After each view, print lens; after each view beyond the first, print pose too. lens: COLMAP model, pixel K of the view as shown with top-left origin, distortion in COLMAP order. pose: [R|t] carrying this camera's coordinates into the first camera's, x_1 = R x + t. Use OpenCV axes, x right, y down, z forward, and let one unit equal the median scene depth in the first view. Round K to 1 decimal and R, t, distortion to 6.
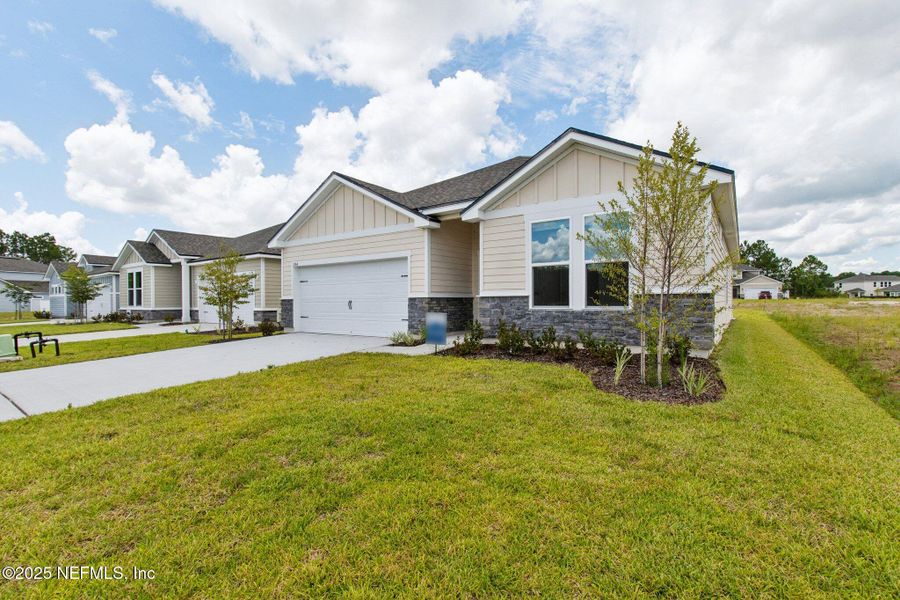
lens RADIAL K [[401.2, 0, 450.0], [0, 401.2, 300.0], [0, 0, 1]] dist [-0.001040, -0.000245]
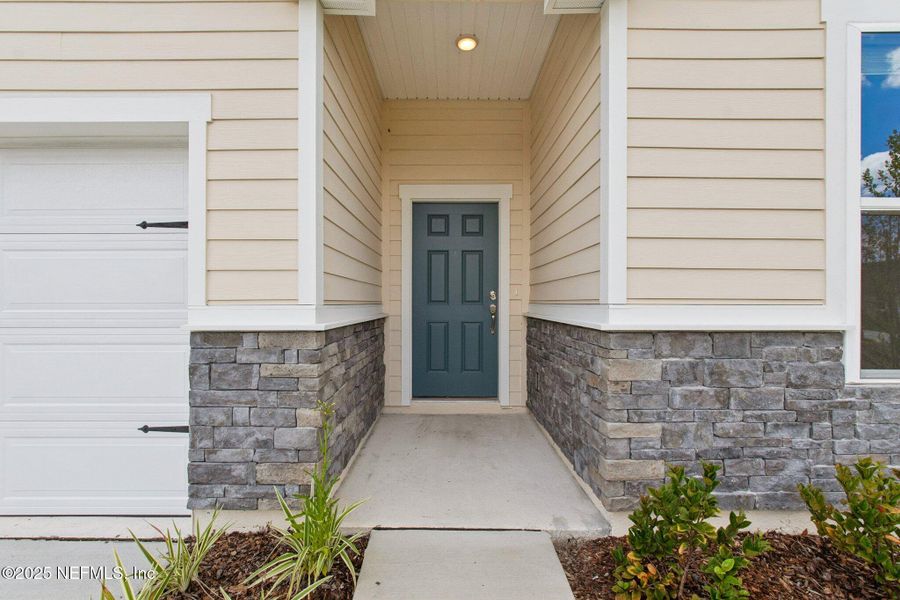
lens RADIAL K [[357.4, 0, 450.0], [0, 357.4, 300.0], [0, 0, 1]] dist [-0.000262, -0.000137]
pose [[0.820780, 0.011059, 0.571137, -0.116731], [-0.007116, 0.999933, -0.009135, -0.023219], [-0.571200, 0.003434, 0.820804, 0.908029]]
